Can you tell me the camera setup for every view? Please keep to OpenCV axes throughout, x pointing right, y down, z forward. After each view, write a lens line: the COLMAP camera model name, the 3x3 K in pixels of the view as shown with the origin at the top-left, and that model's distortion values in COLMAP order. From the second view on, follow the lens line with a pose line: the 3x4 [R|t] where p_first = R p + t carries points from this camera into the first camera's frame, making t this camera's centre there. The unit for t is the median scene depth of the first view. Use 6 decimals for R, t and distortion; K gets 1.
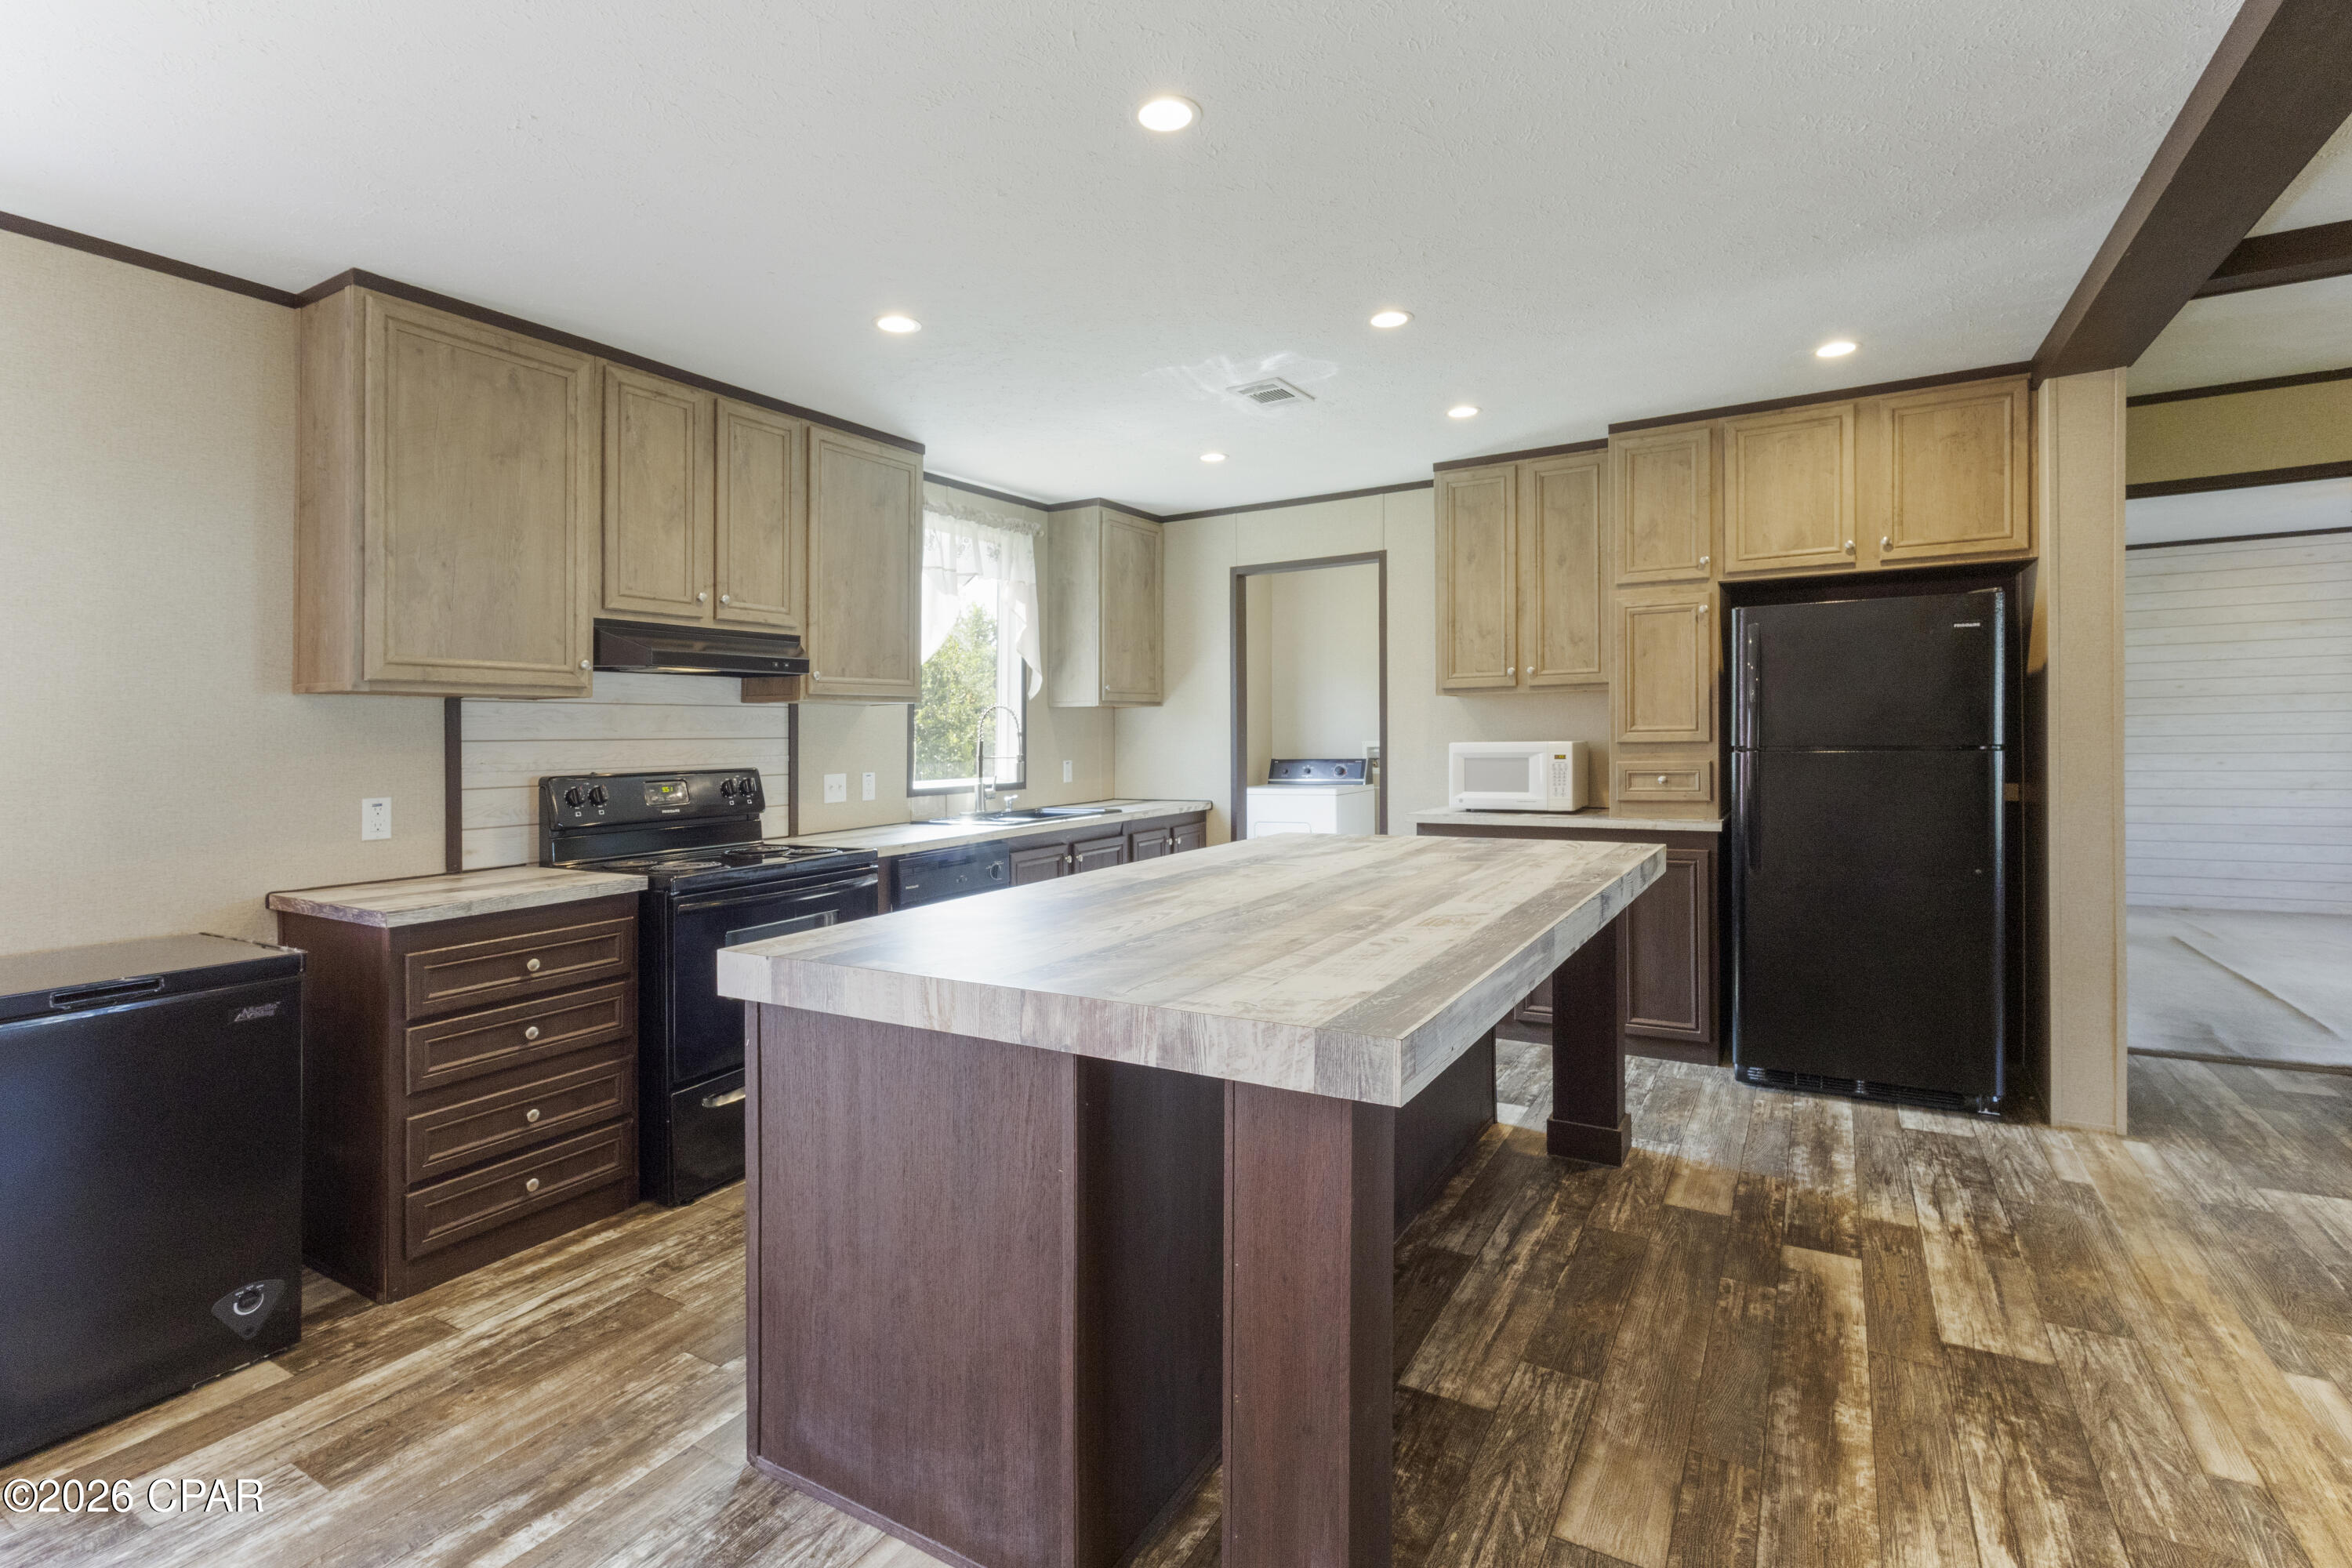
lens RADIAL K [[1088.9, 0, 1167.0], [0, 1088.9, 754.5], [0, 0, 1]] dist [0.000731, 0.000760]
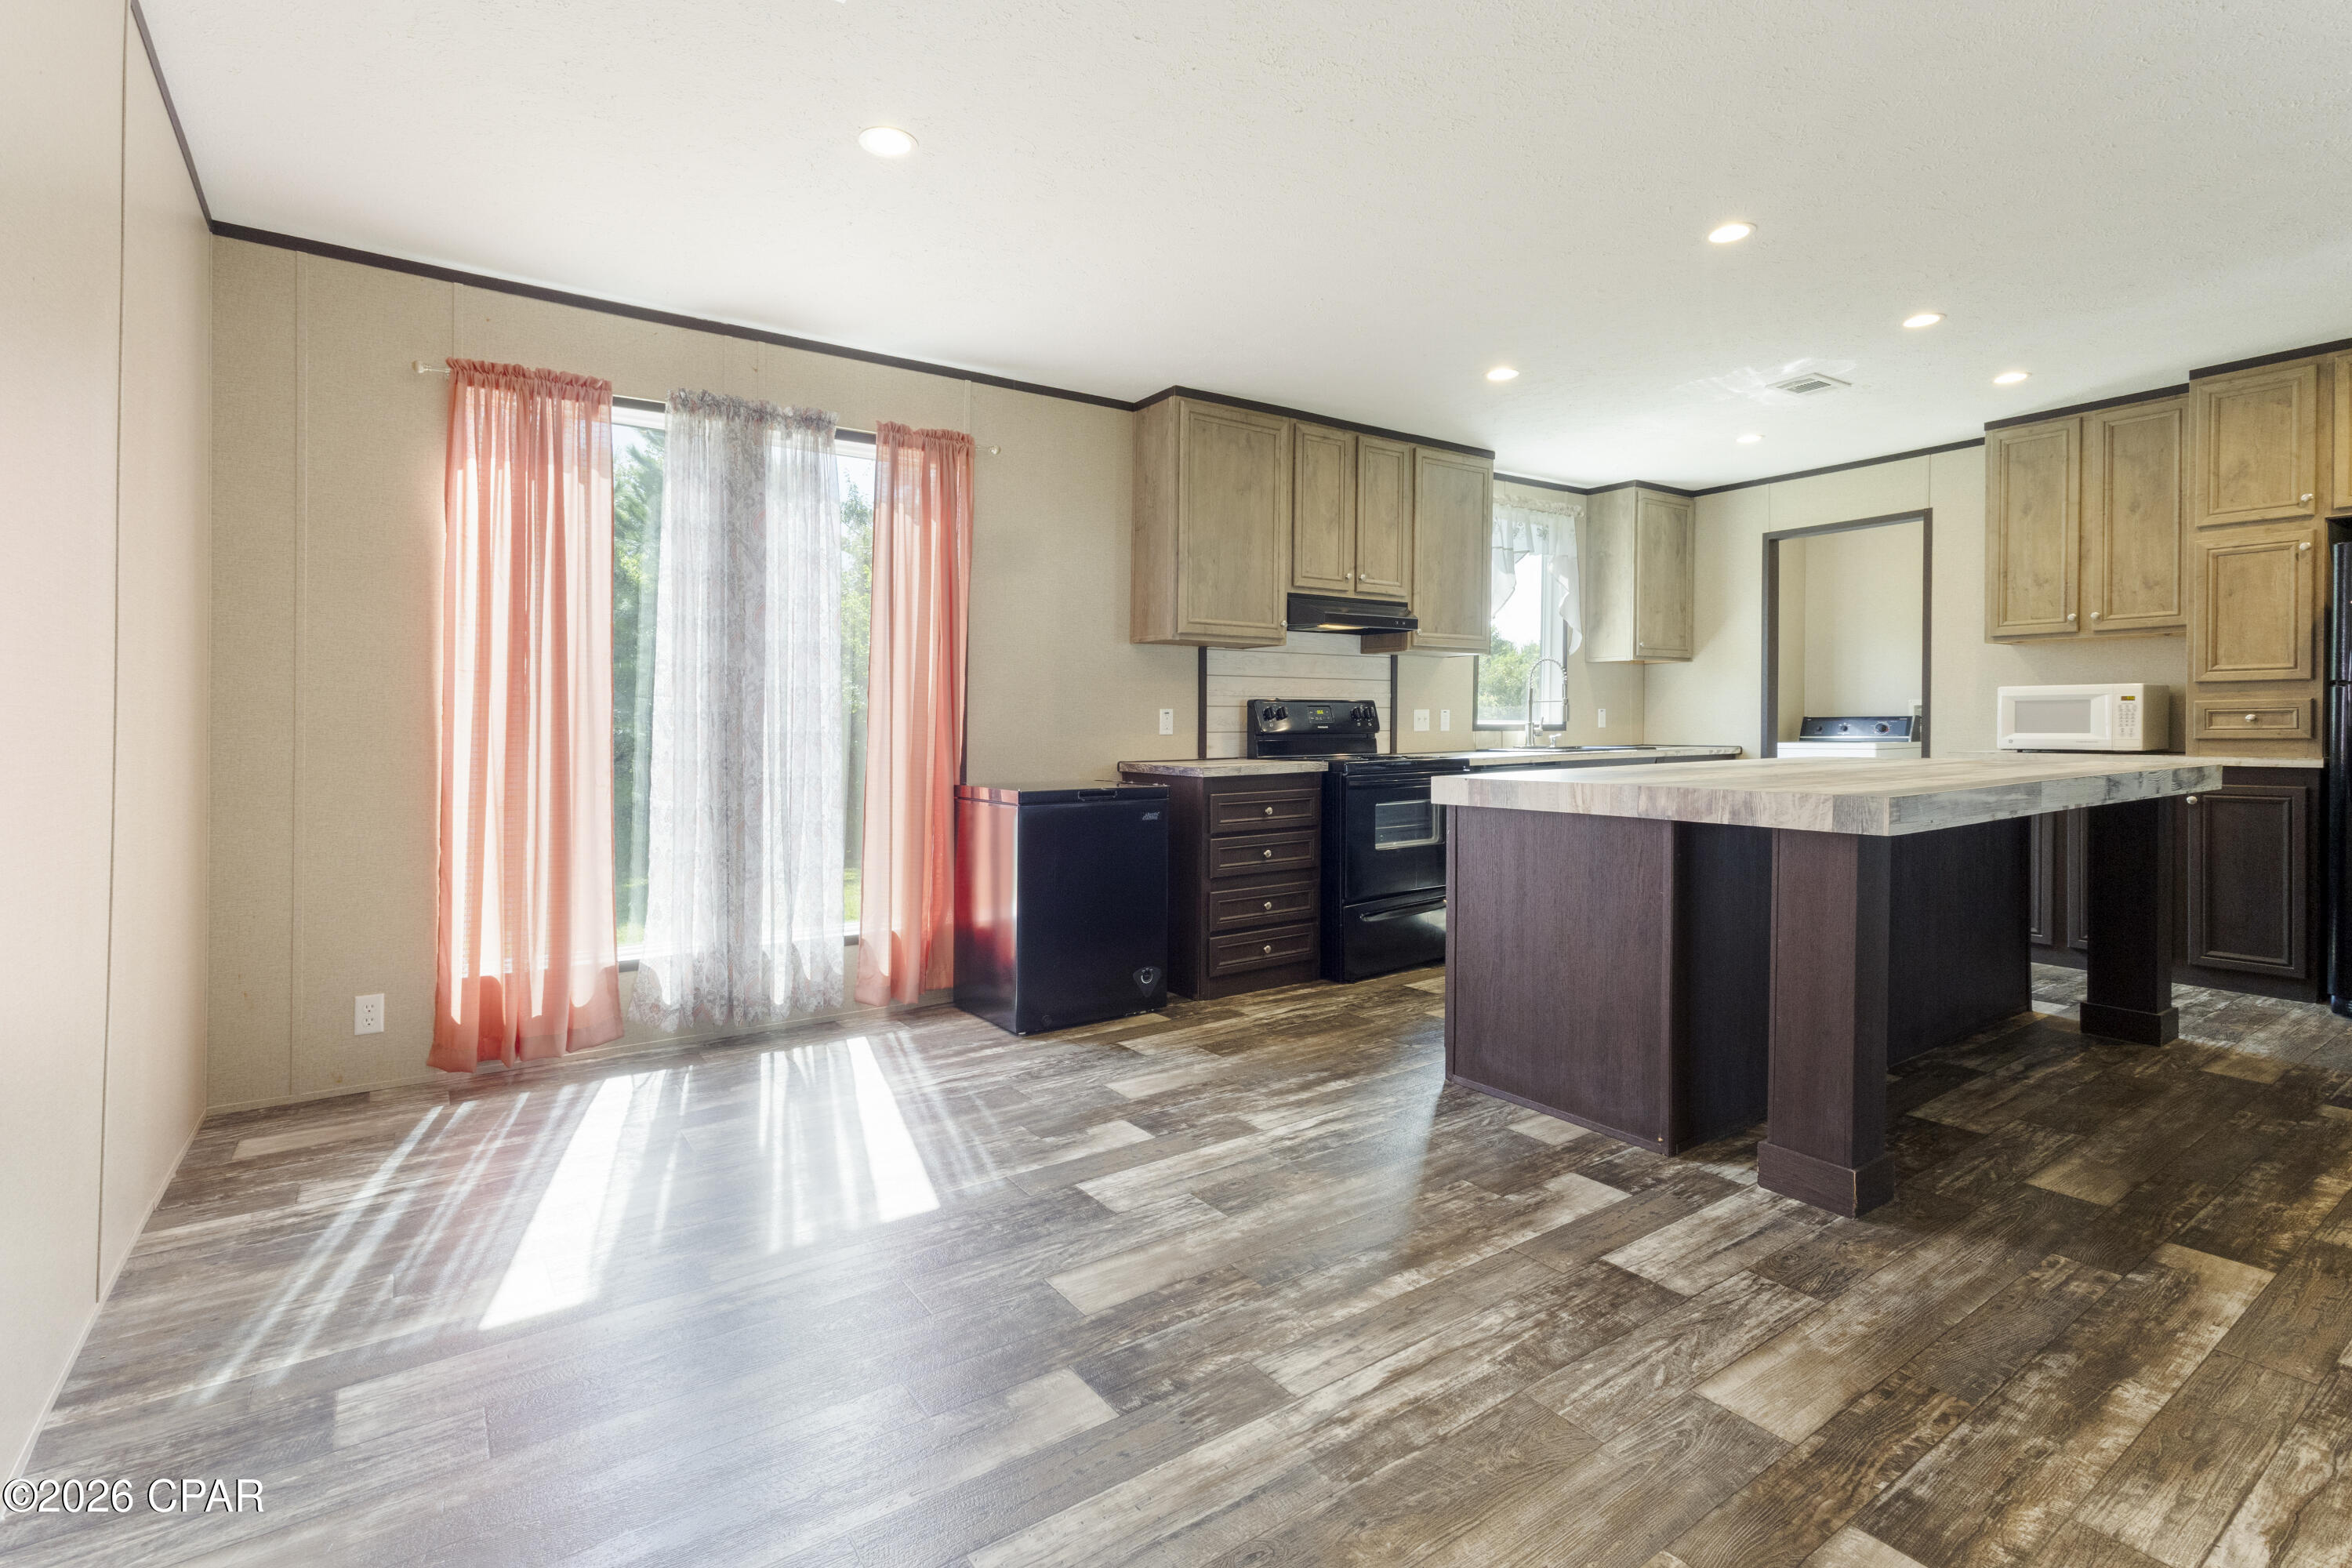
lens RADIAL K [[1129.7, 0, 1164.4], [0, 1129.7, 730.3], [0, 0, 1]] dist [0.003292, 0.001775]
pose [[0.913708, 0.011487, -0.406208, -0.037663], [-0.016739, 0.999816, -0.009380, 0.063675], [0.406025, 0.015370, 0.913733, -0.380727]]
